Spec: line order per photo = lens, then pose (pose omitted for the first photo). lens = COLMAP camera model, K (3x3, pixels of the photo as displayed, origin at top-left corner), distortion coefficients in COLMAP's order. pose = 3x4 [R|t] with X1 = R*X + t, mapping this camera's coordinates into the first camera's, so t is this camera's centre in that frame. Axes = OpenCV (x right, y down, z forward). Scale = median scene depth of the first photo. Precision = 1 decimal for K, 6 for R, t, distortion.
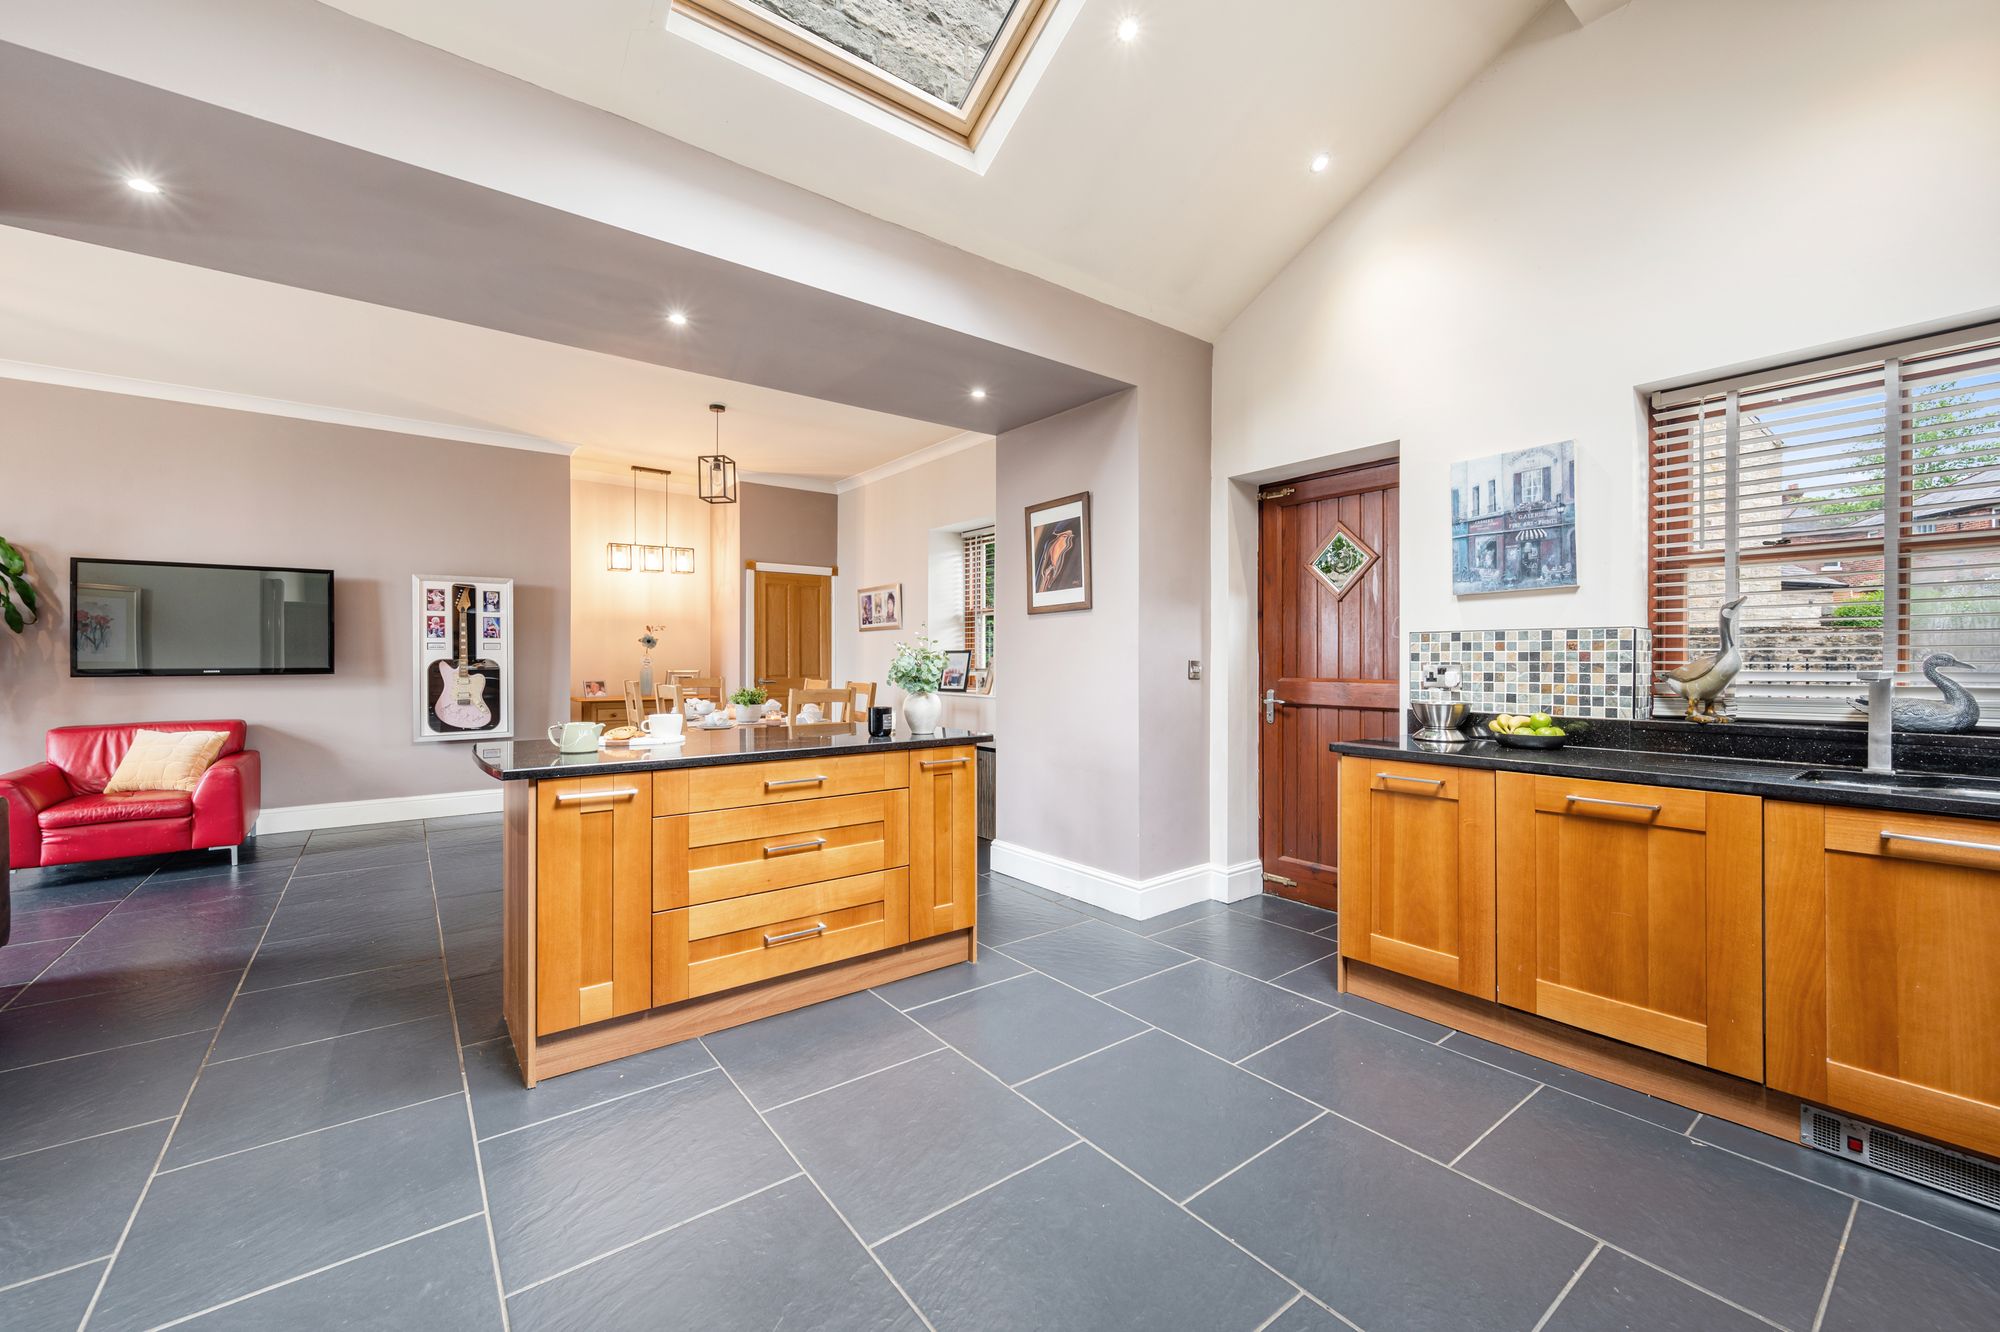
lens RADIAL K [[792.7, 0, 996.3], [0, 792.7, 655.6], [0, 0, 1]] dist [0.001572, 0.000127]
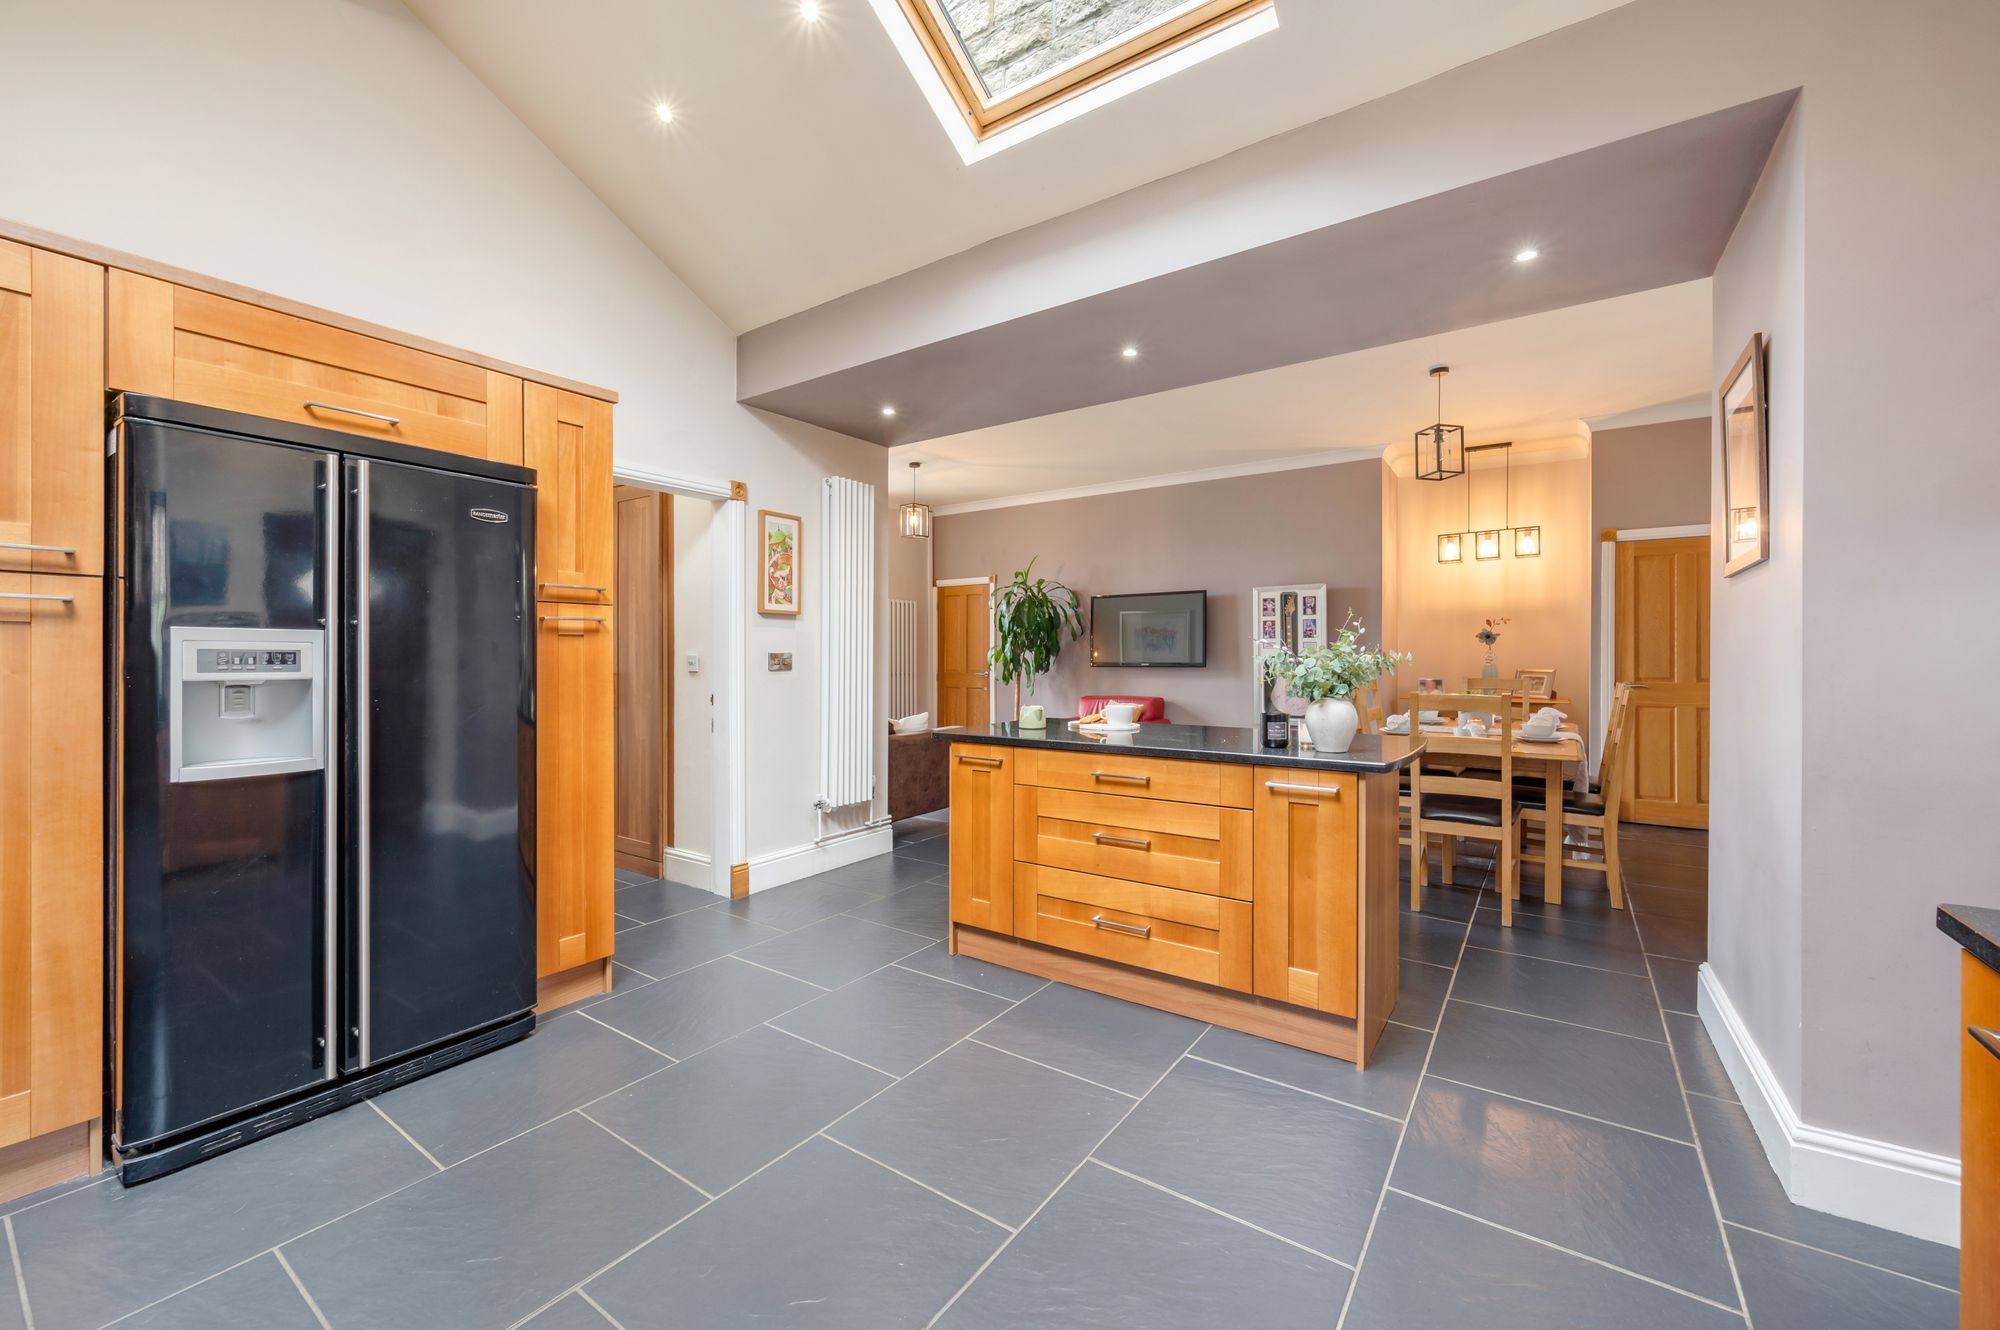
lens RADIAL K [[792.7, 0, 995.6], [0, 792.7, 655.2], [0, 0, 1]] dist [0.001572, 0.000127]
pose [[0.298880, -0.000393, -0.954291, 0.596338], [0.003441, 0.999994, 0.000666, -0.000016], [0.954285, -0.003483, 0.298879, 0.473732]]
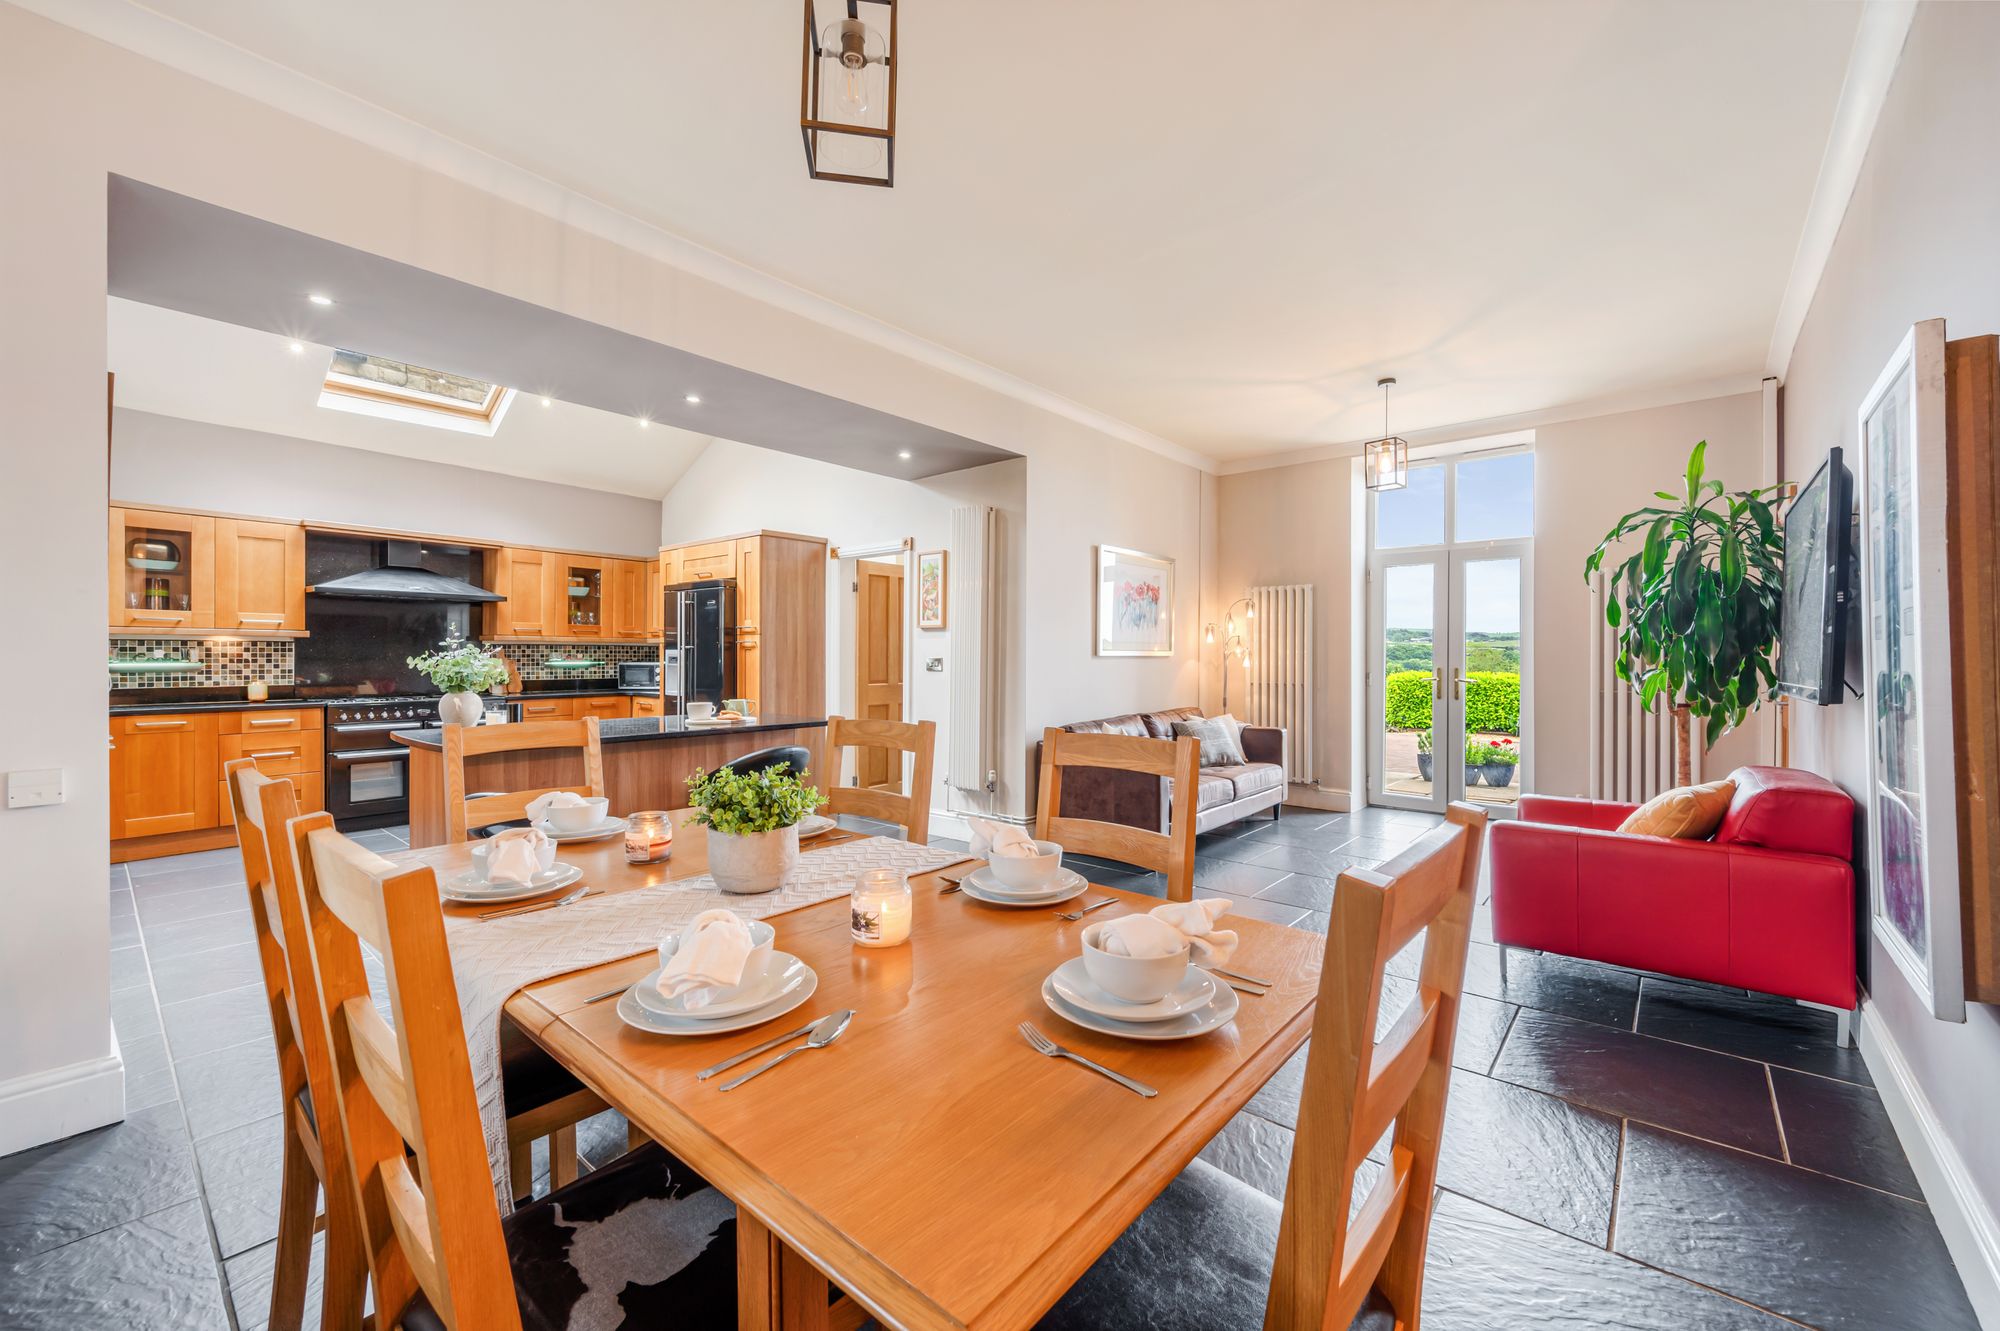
lens RADIAL K [[792.7, 0, 1003.7], [0, 792.7, 656.2], [0, 0, 1]] dist [0.001572, 0.000127]
pose [[-0.977234, -0.002528, -0.212150, 0.108863], [-0.002236, 0.999996, -0.001615, -0.002151], [0.212153, -0.001103, -0.977236, 1.227184]]
